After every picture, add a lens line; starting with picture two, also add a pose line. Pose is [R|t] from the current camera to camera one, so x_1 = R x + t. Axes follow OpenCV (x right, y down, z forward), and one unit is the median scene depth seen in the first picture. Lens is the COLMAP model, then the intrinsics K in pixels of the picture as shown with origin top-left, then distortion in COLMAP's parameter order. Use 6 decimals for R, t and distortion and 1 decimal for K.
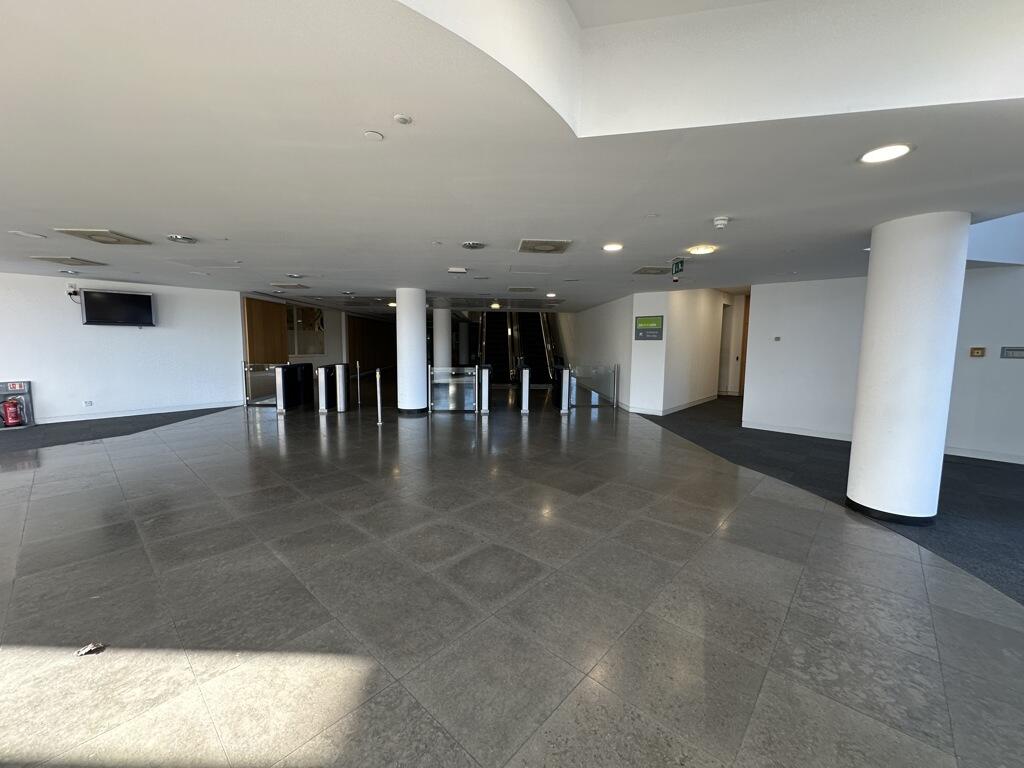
lens RADIAL K [[406.1, 0, 512.0], [0, 406.1, 384.0], [0, 0, 1]] dist [-0.001233, 0.000026]
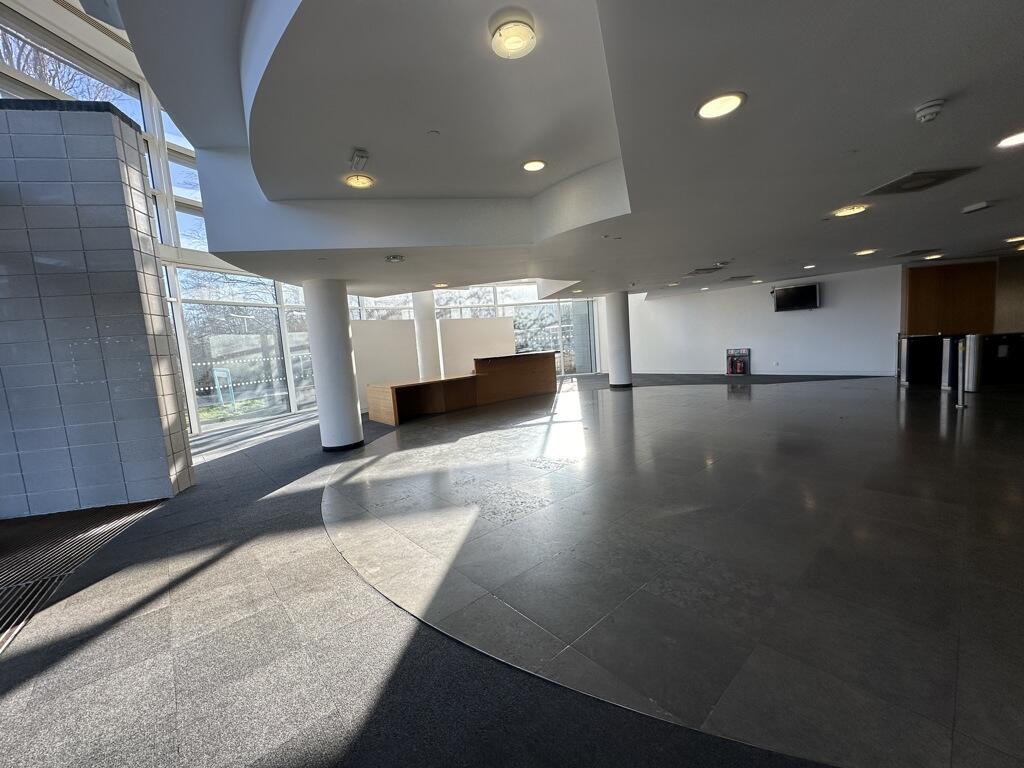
lens RADIAL K [[406.1, 0, 512.0], [0, 406.1, 384.0], [0, 0, 1]] dist [-0.001233, 0.000026]
pose [[-0.095566, 0.098603, -0.990527, 0.530748], [-0.036038, 0.994087, 0.102434, 0.001805], [0.994771, 0.045486, -0.091447, 0.158521]]
